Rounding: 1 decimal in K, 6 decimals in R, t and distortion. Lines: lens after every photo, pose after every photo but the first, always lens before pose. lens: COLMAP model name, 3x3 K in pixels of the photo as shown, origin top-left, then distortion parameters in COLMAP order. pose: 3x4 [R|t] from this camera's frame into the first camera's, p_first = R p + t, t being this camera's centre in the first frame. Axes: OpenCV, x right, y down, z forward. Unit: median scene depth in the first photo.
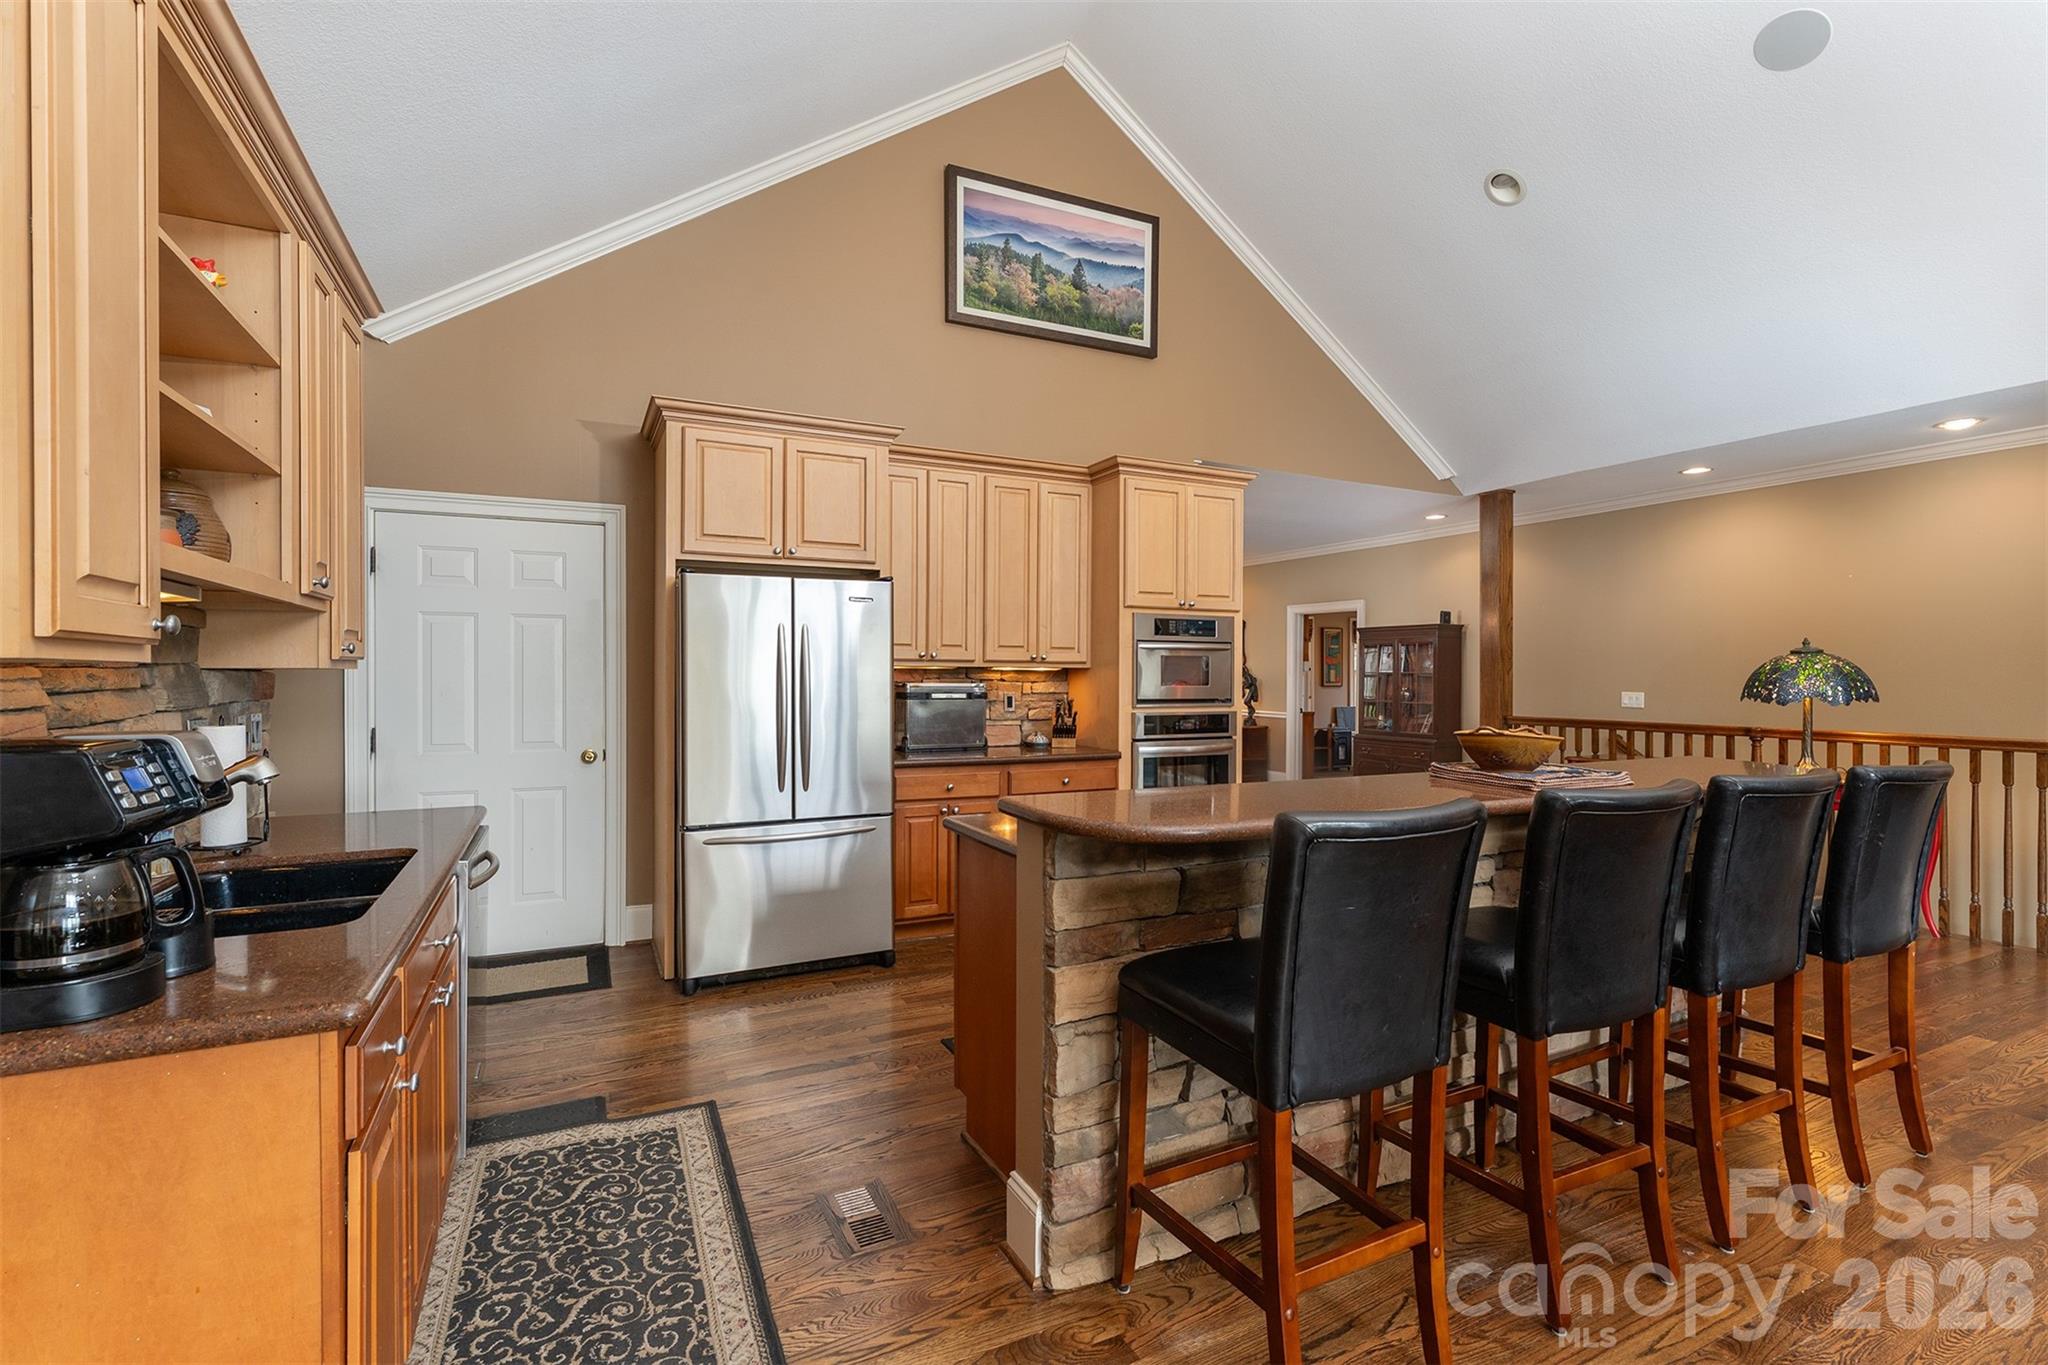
lens RADIAL K [[873.1, 0, 1030.5], [0, 873.1, 680.9], [0, 0, 1]] dist [-0.001787, -0.000009]
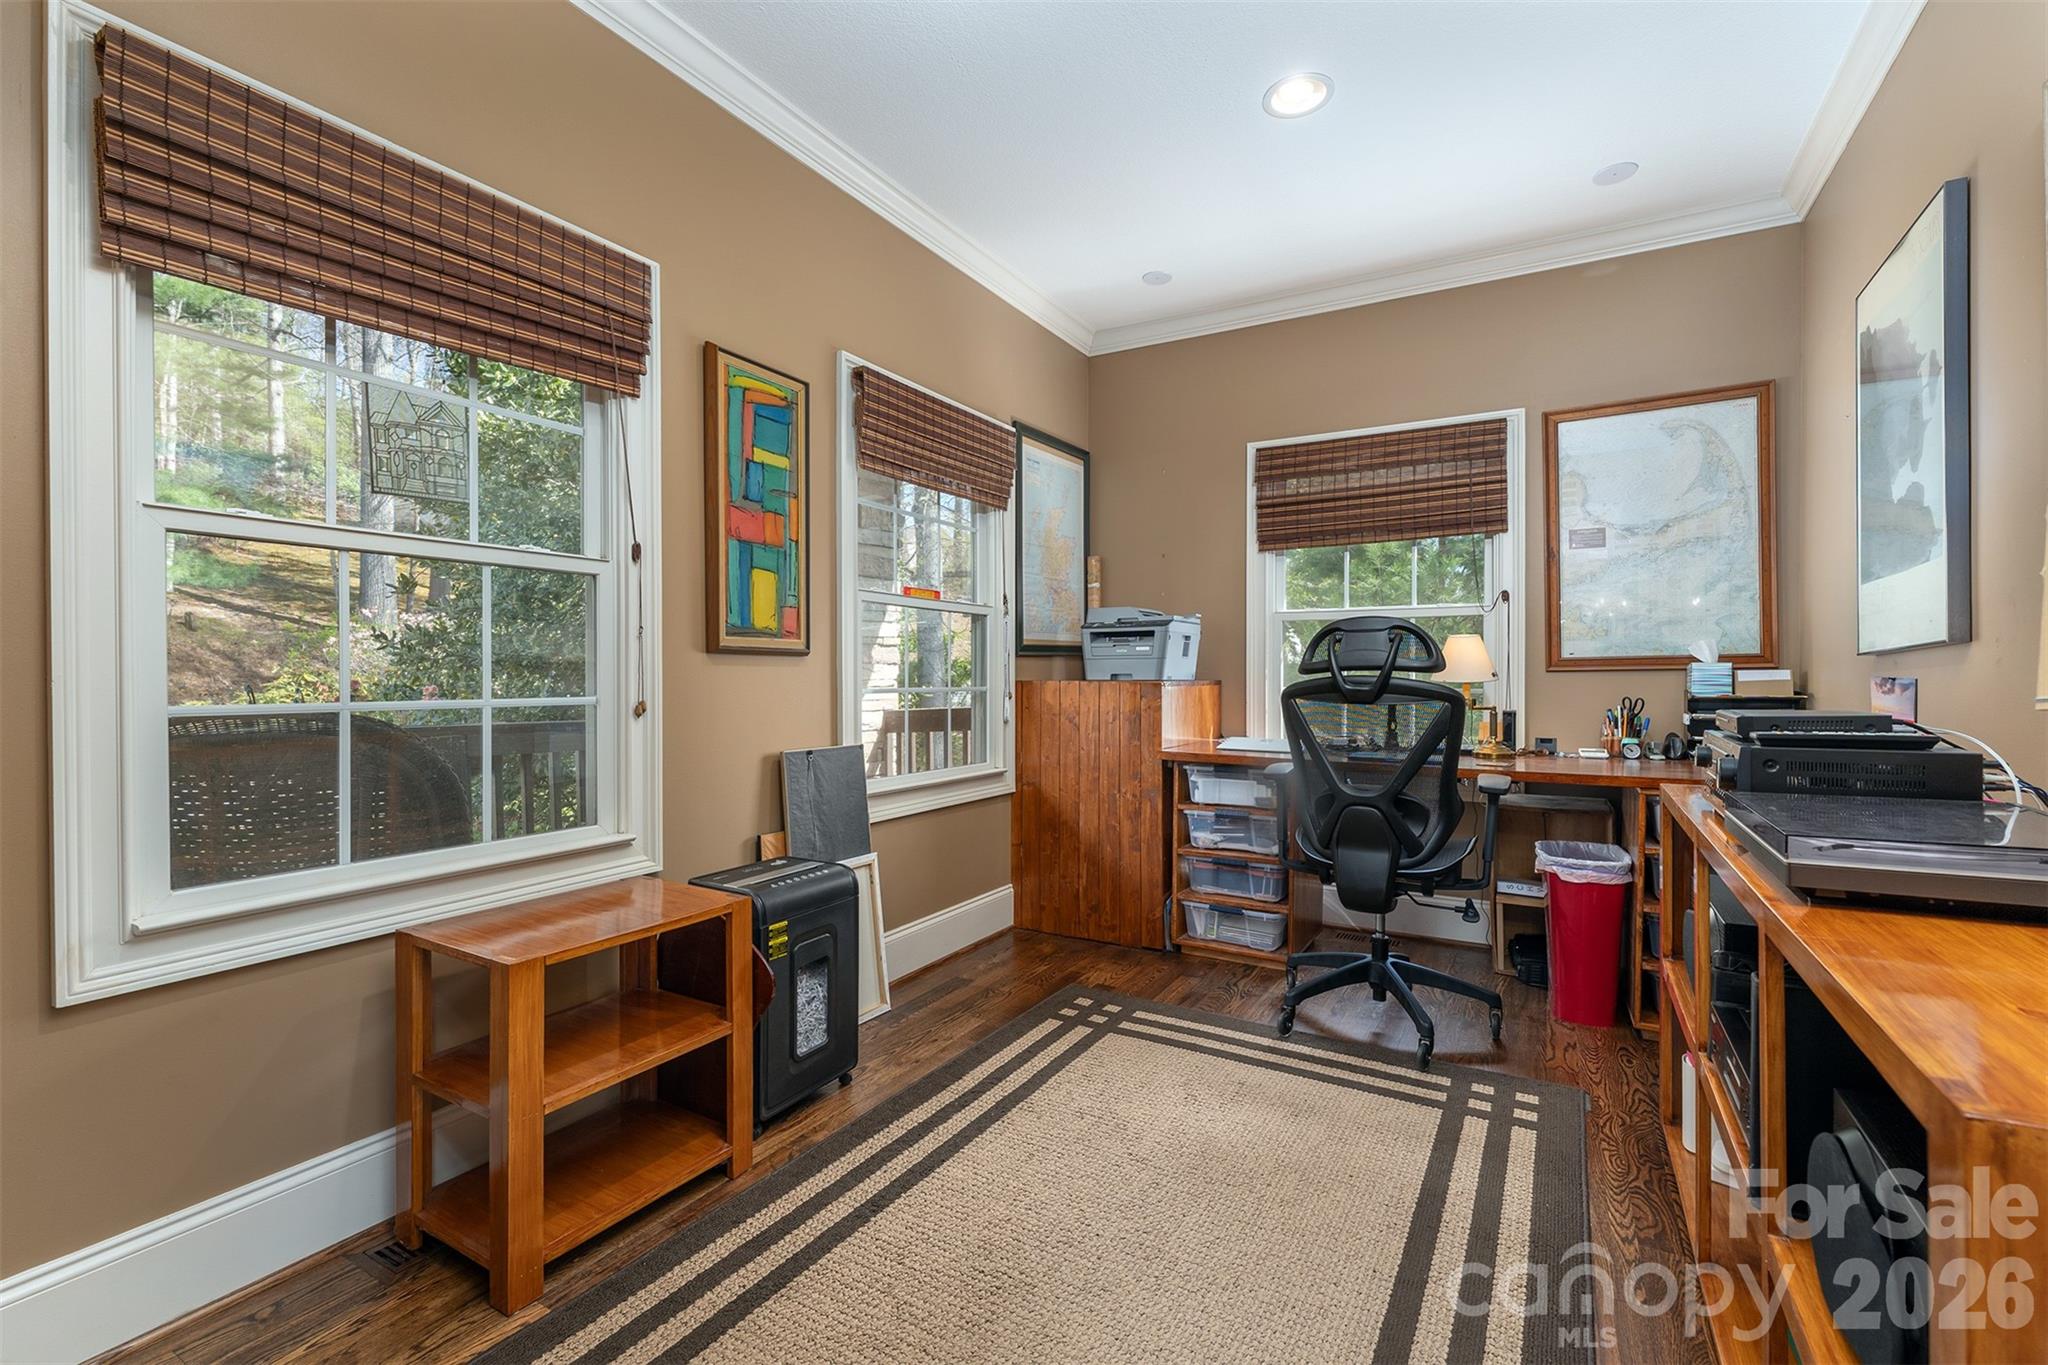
lens RADIAL K [[873.1, 0, 1019.8], [0, 873.1, 675.3], [0, 0, 1]] dist [-0.001787, -0.000009]
pose [[0.825458, -0.001553, 0.564461, 0.289304], [0.005875, 0.999966, -0.005840, 0.013481], [-0.564433, 0.008137, 0.825439, 0.823315]]
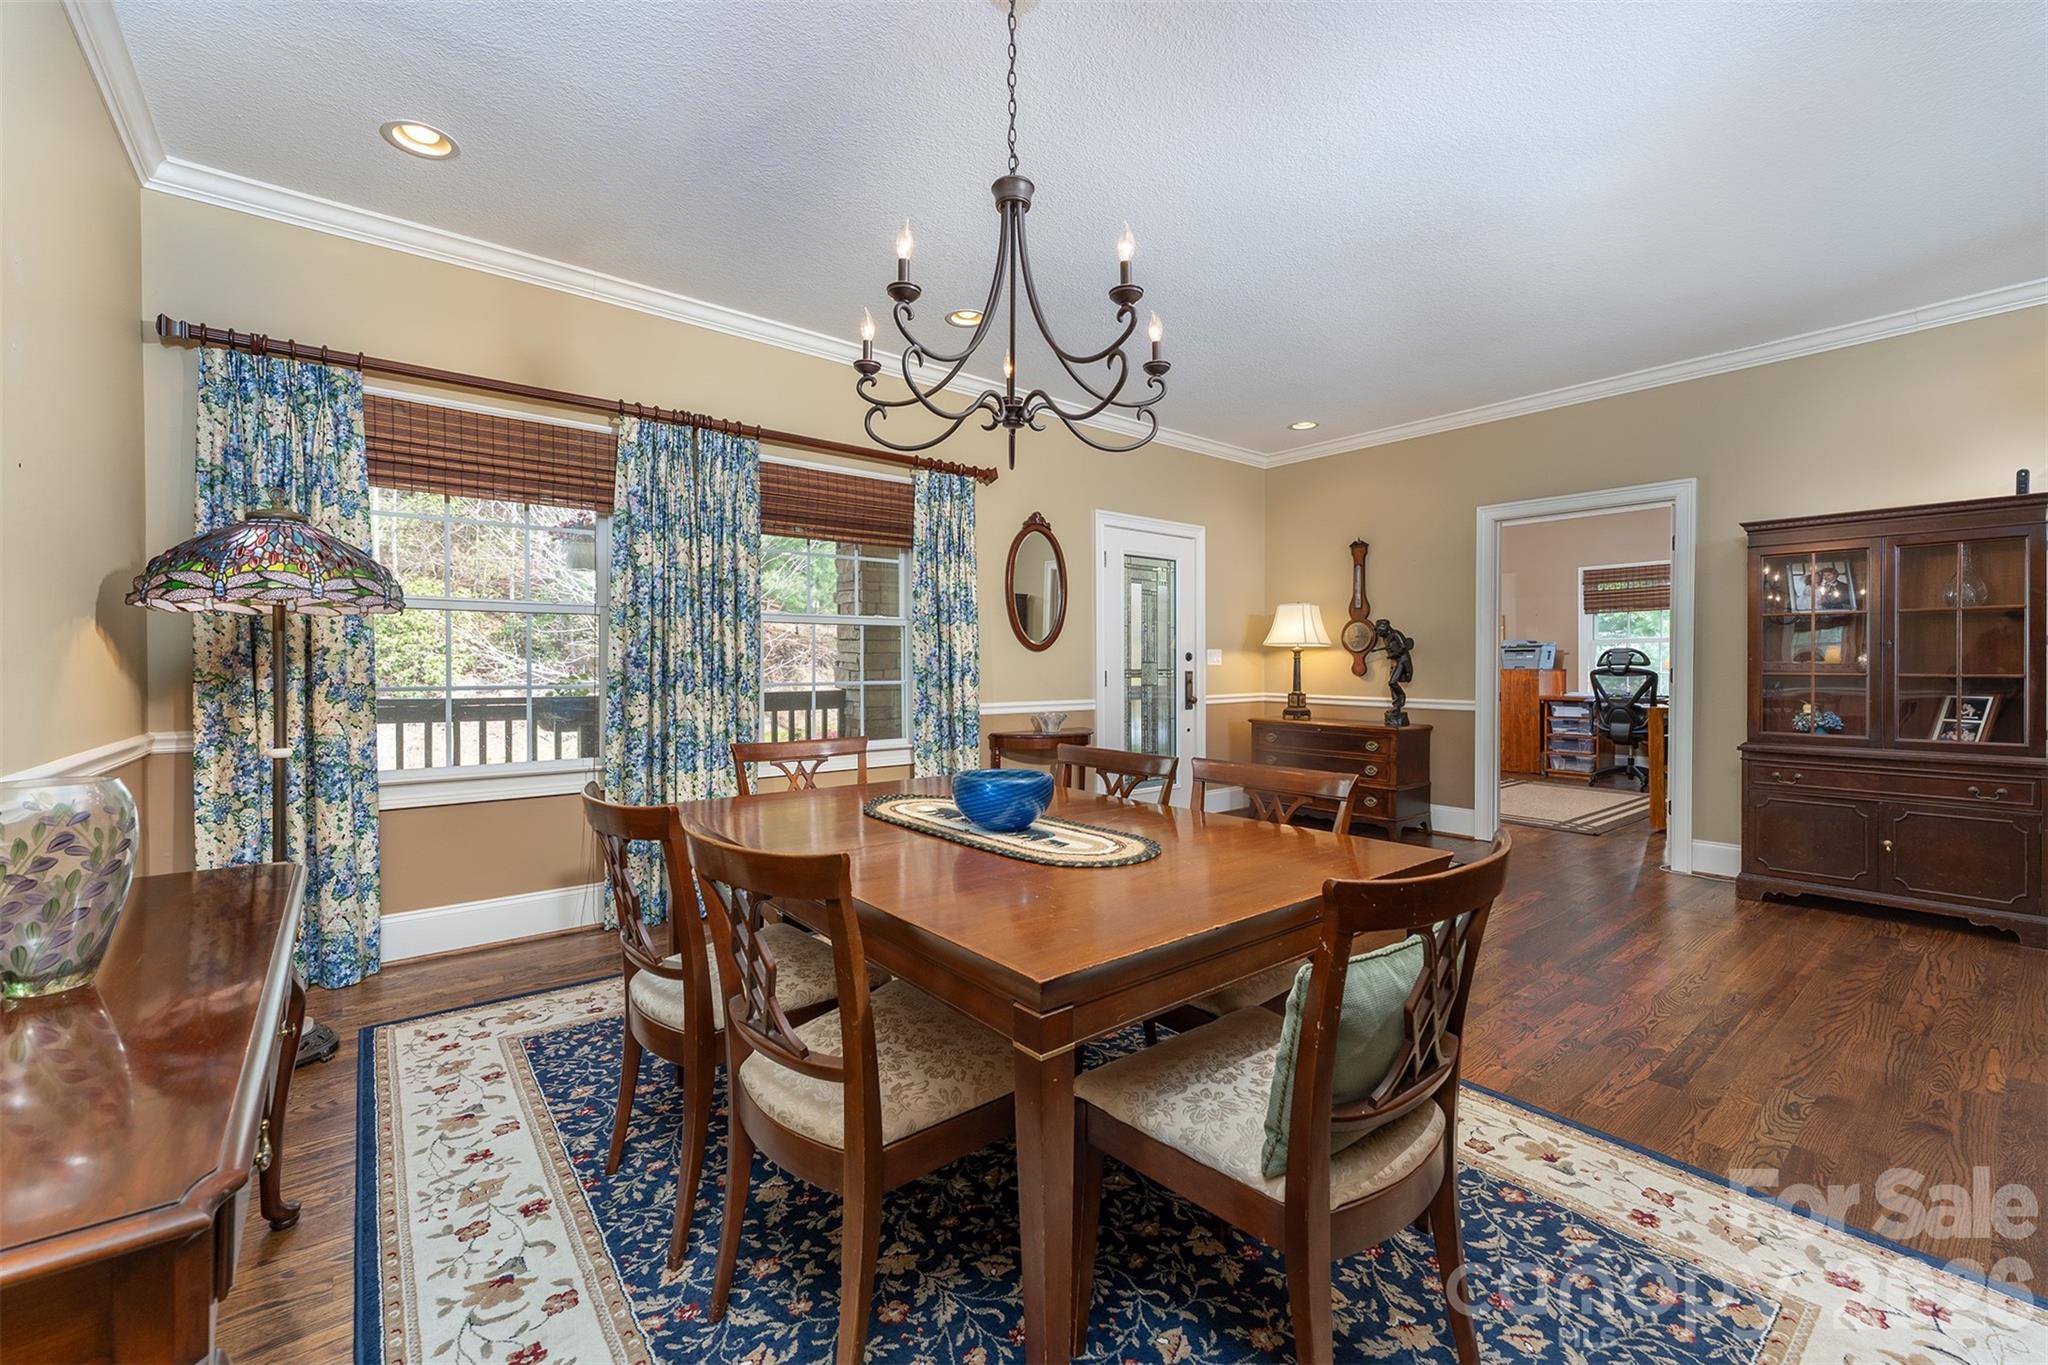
lens RADIAL K [[836.2, 0, 1028.2], [0, 836.2, 669.4], [0, 0, 1]] dist [0.001763, 0.001086]
pose [[0.966860, -0.005007, 0.255258, -0.087768], [0.007191, 0.999945, -0.007626, 0.016041], [-0.255206, 0.009209, 0.966843, 0.479021]]
